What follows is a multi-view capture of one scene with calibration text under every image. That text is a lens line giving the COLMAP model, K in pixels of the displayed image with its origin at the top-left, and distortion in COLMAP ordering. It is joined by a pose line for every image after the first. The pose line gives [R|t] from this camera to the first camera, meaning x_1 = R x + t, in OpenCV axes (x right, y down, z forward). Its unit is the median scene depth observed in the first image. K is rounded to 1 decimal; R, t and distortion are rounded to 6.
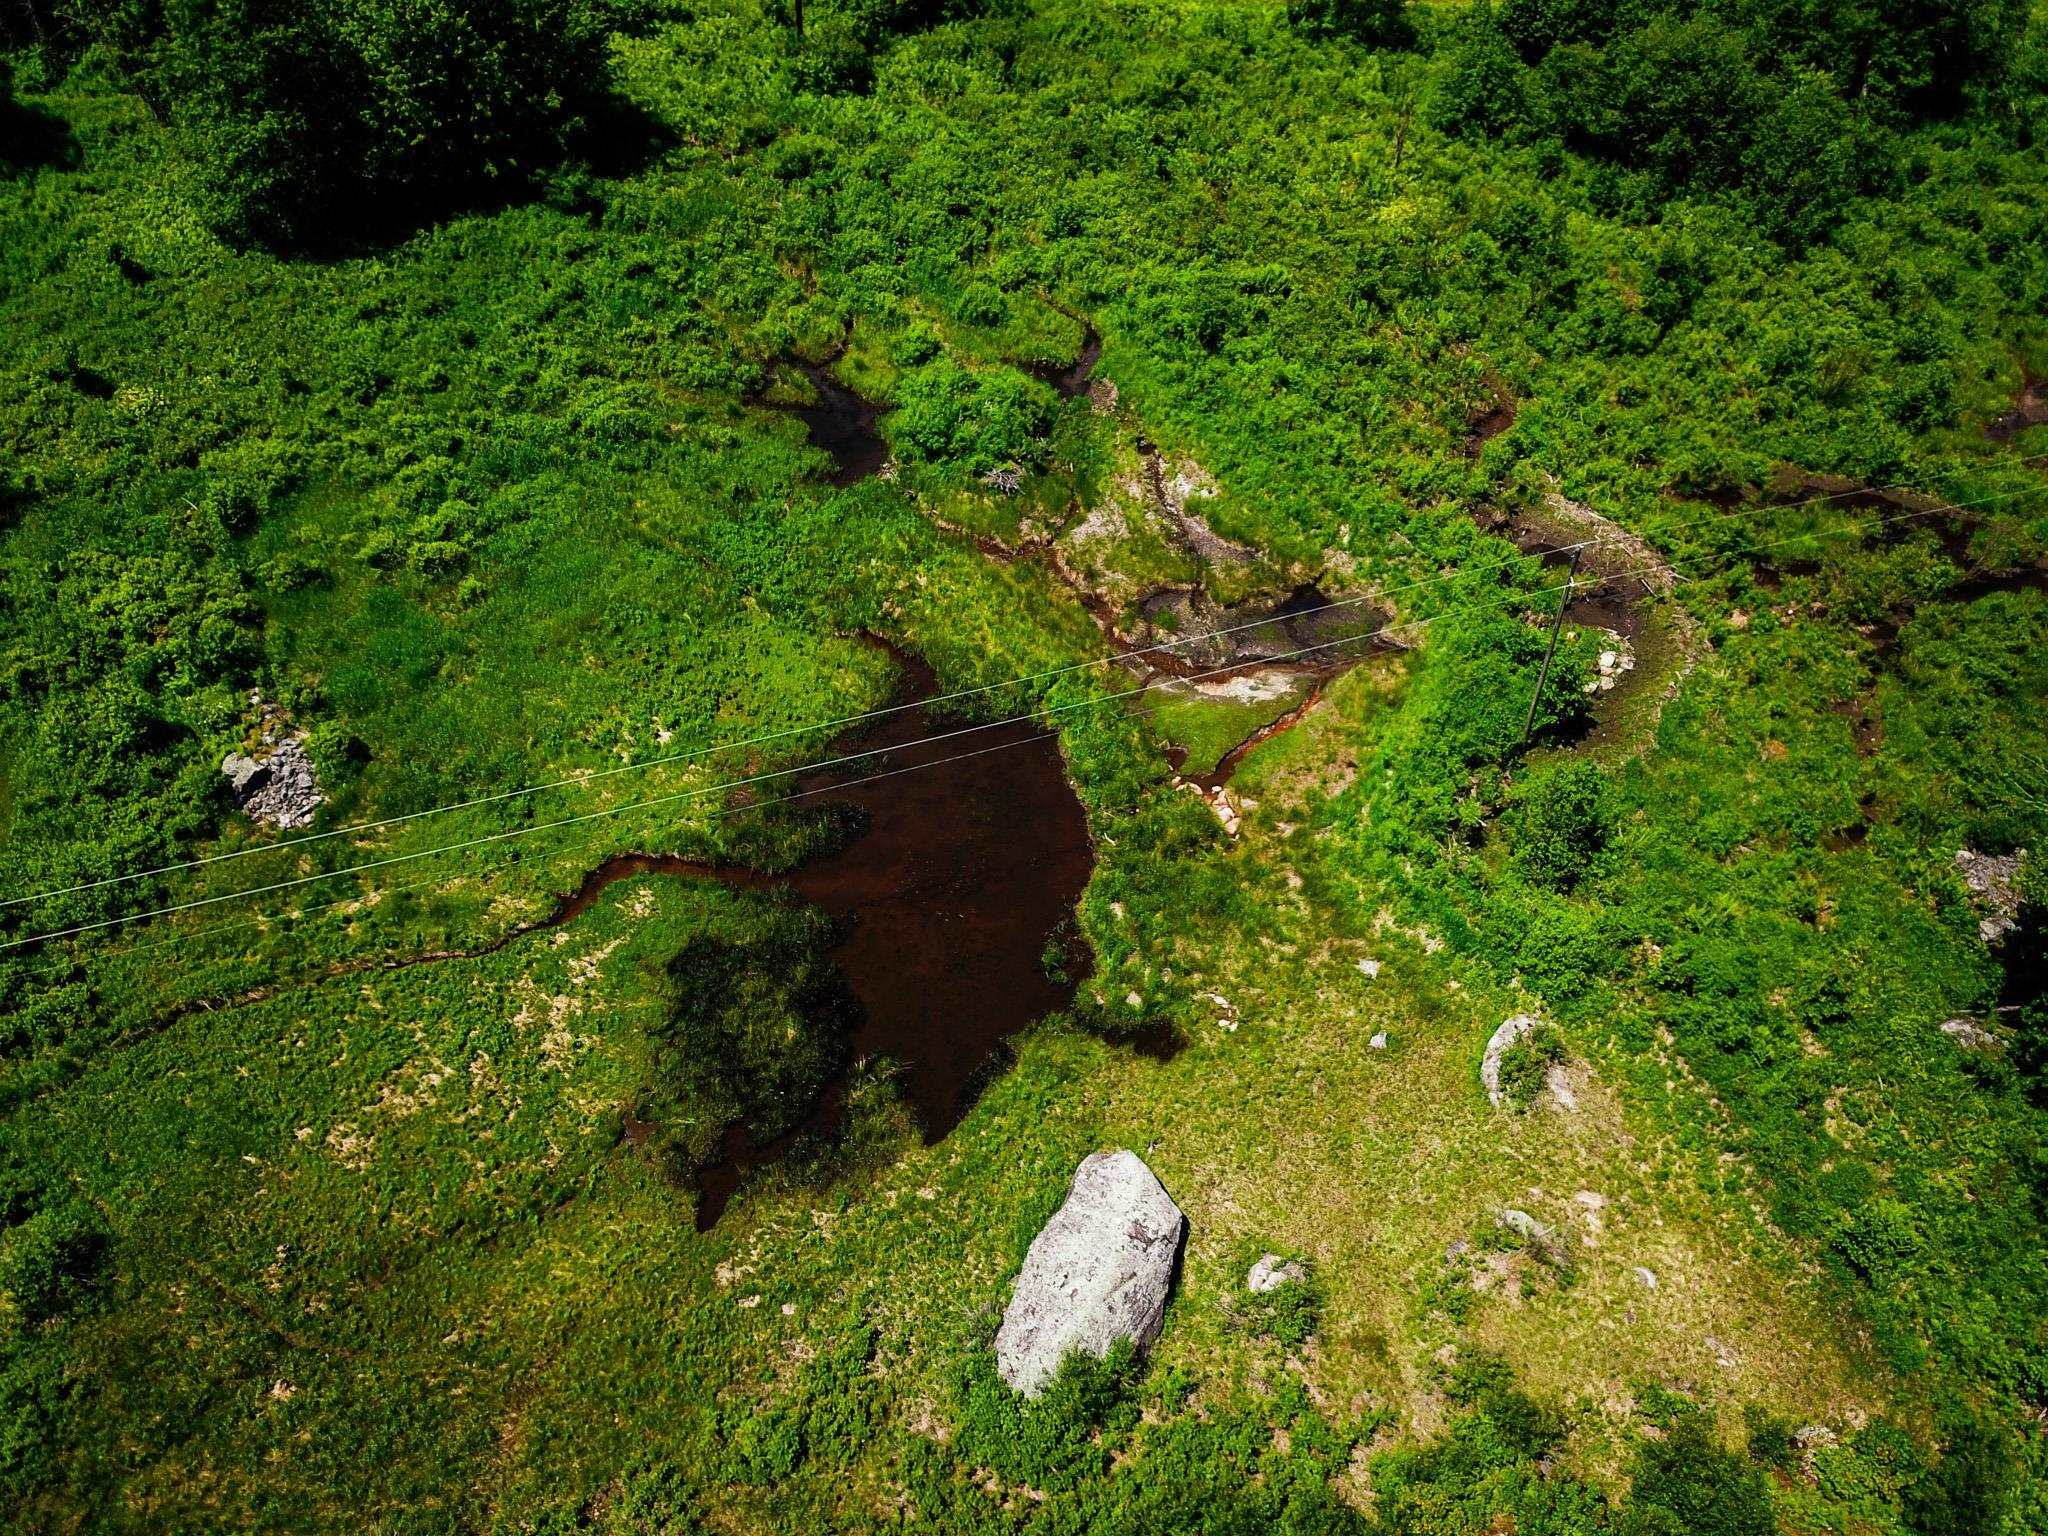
lens RADIAL K [[1558.4, 0, 1024.0], [0, 1558.4, 768.0], [0, 0, 1]] dist [0.028711, -0.009272]
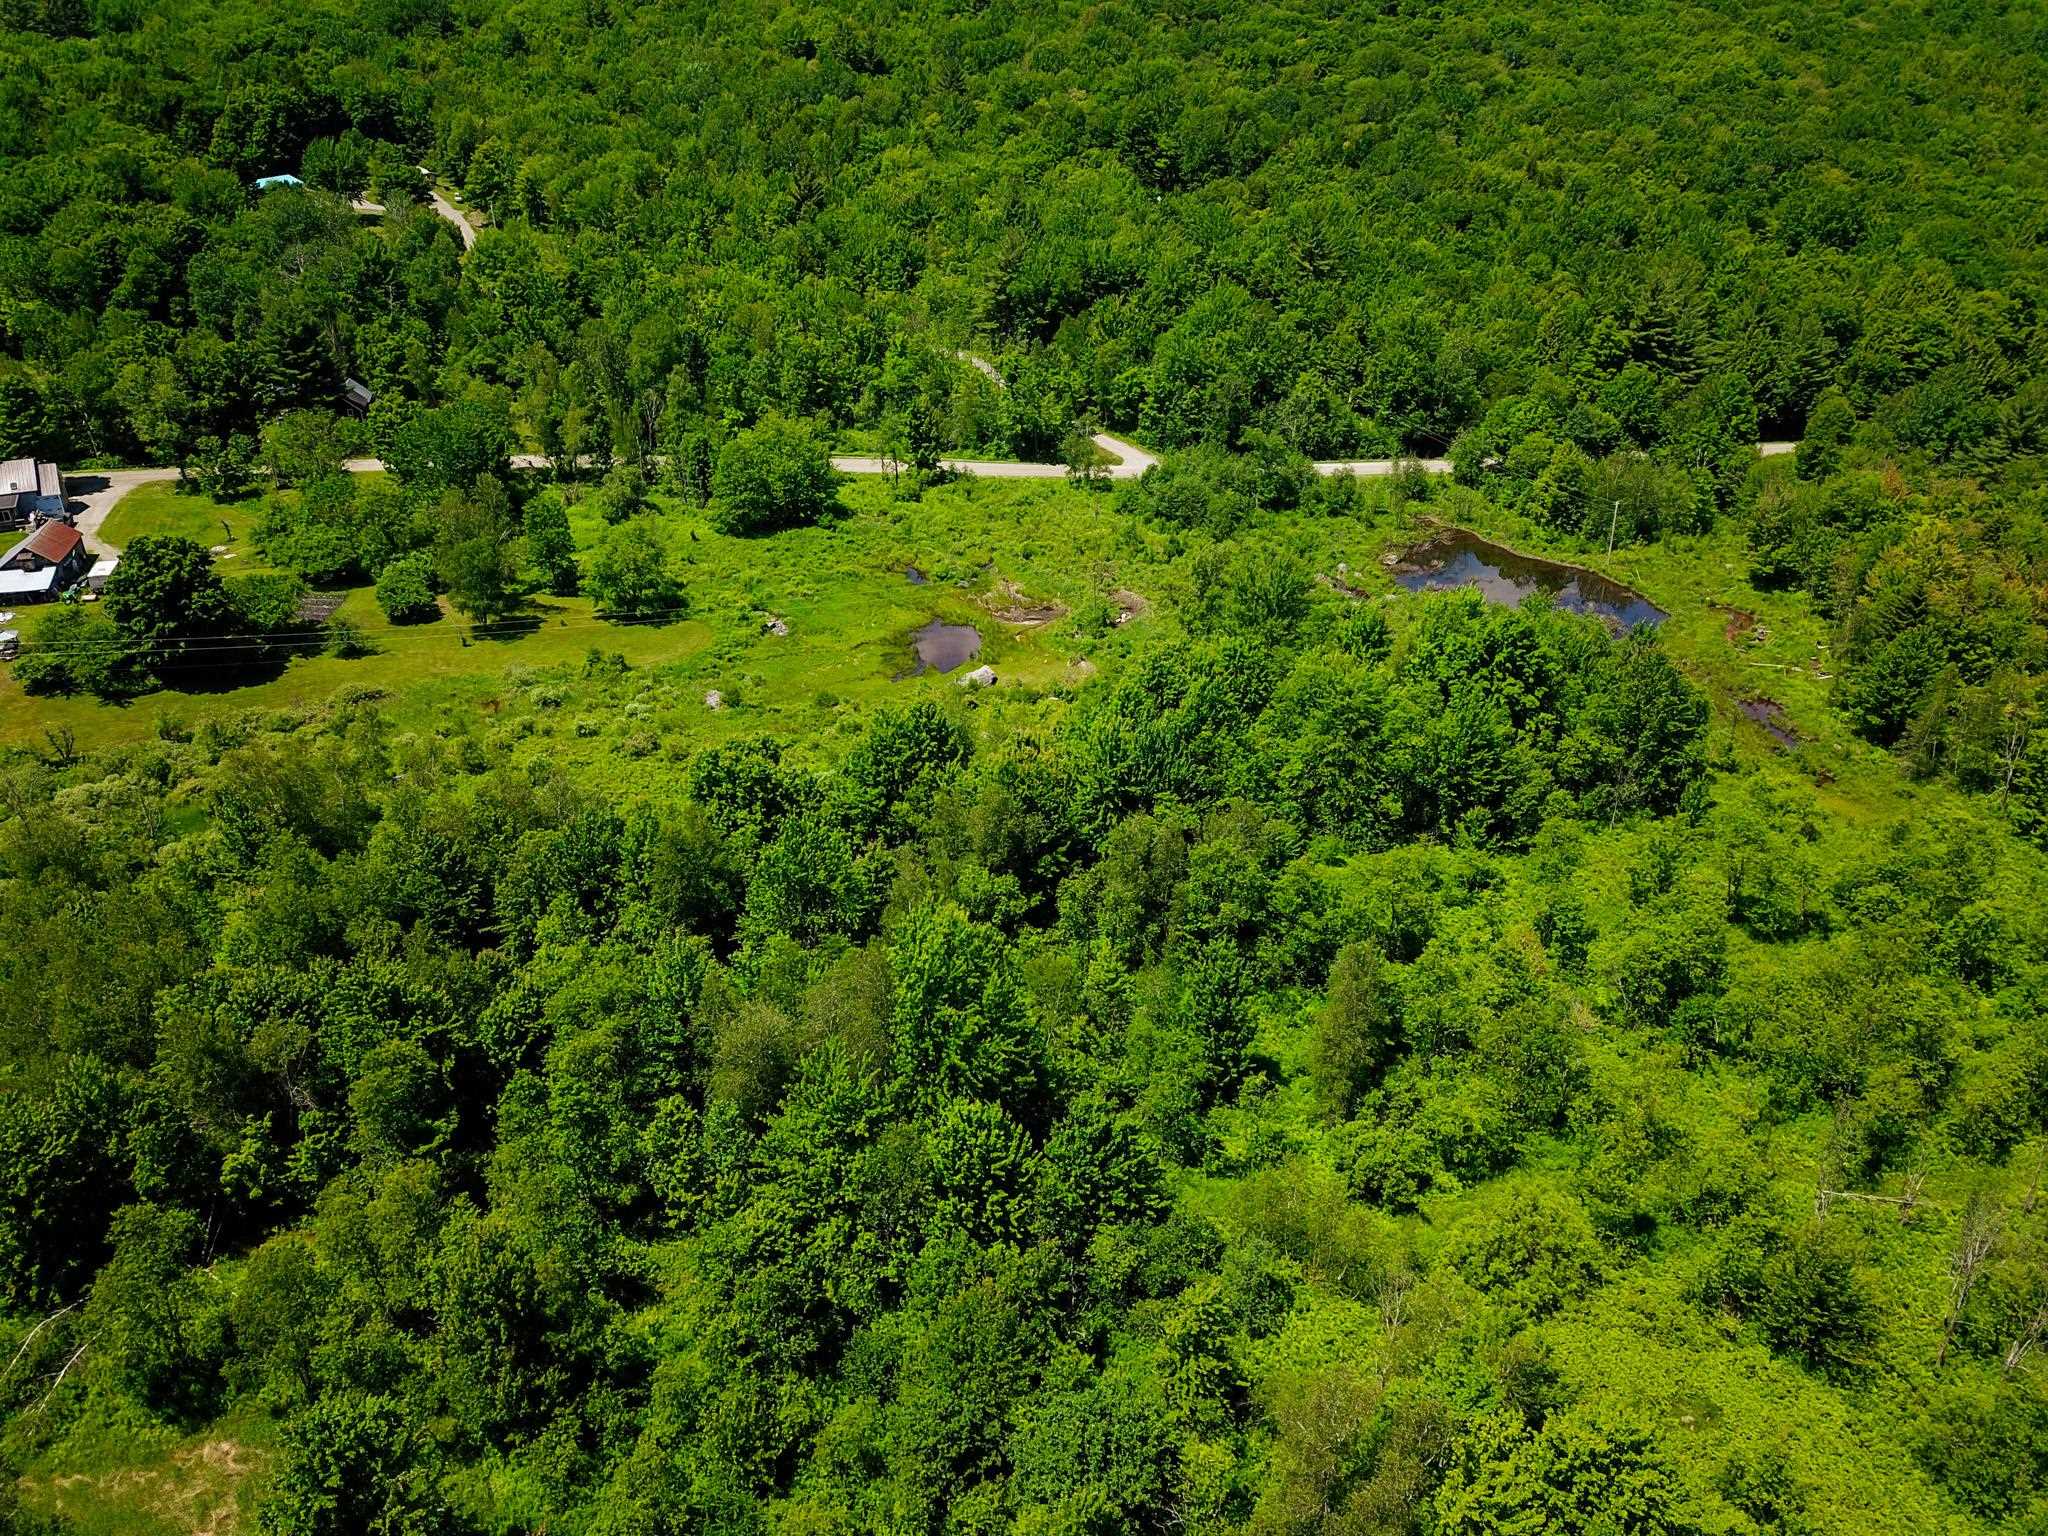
lens RADIAL K [[1556.6, 0, 1024.0], [0, 1556.6, 768.0], [0, 0, 1]] dist [0.015958, -0.008179]
pose [[0.999945, 0.007515, 0.007277, 0.088236], [-0.004762, 0.946369, -0.323053, 1.140412], [-0.009315, 0.323001, 0.946353, -1.849626]]
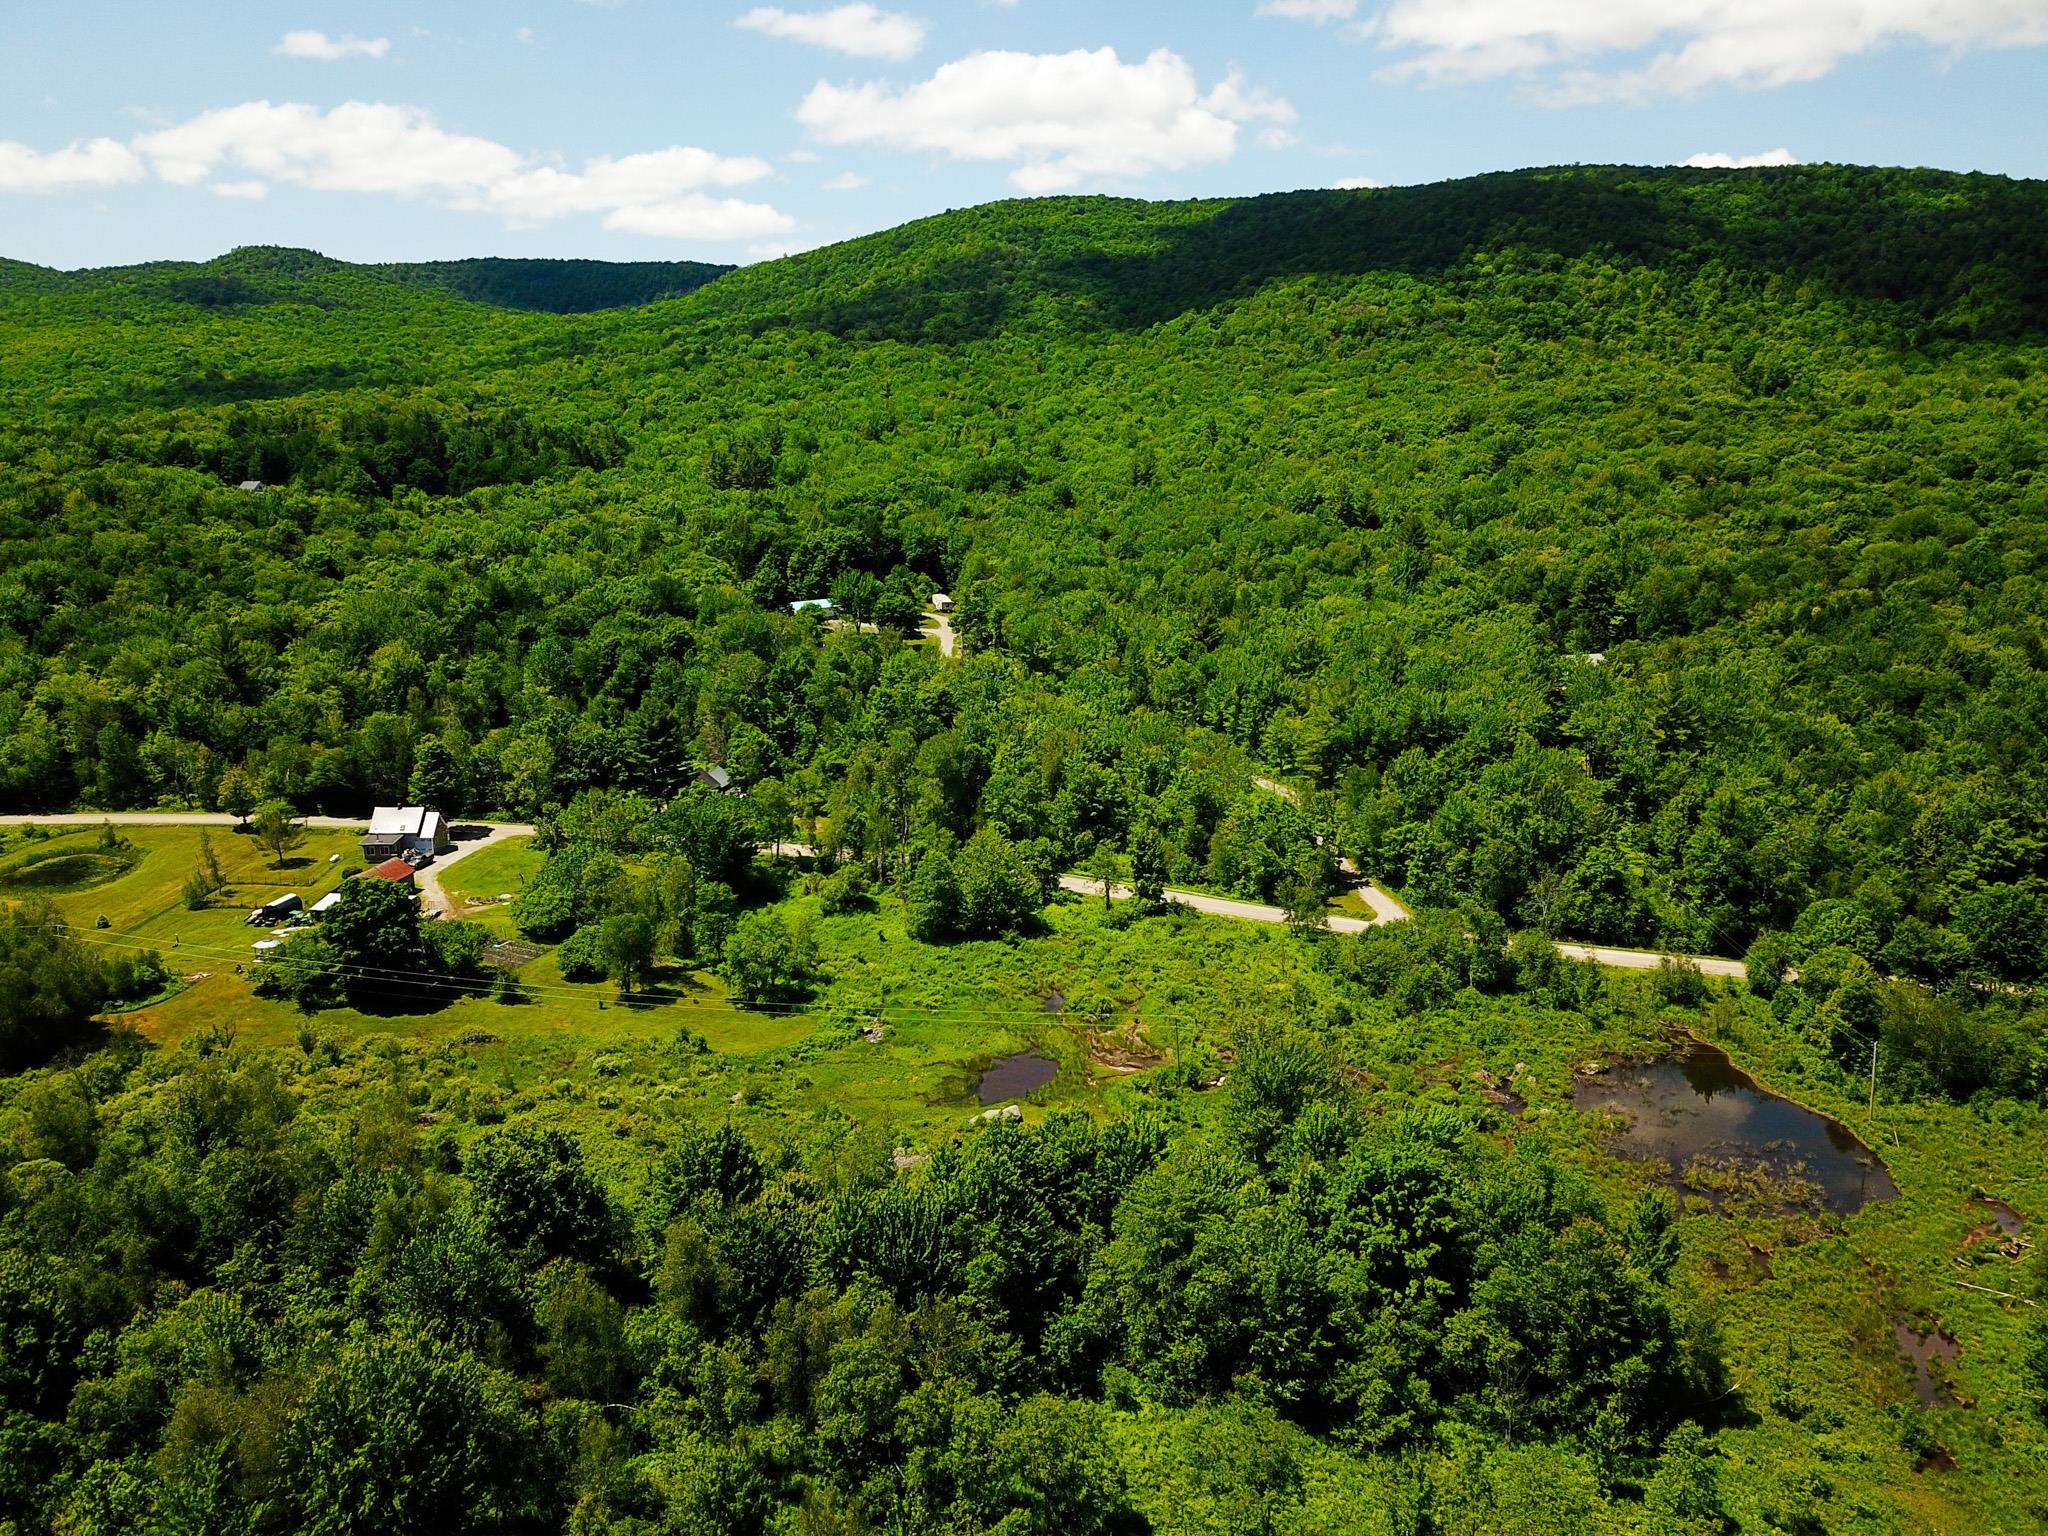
lens RADIAL K [[1558.4, 0, 1024.0], [0, 1558.4, 768.0], [0, 0, 1]] dist [0.028711, -0.009272]
pose [[0.910013, 0.092240, -0.404189, 1.005565], [-0.301190, 0.817042, -0.491657, 0.917023], [0.284889, 0.569152, 0.771300, -1.663120]]
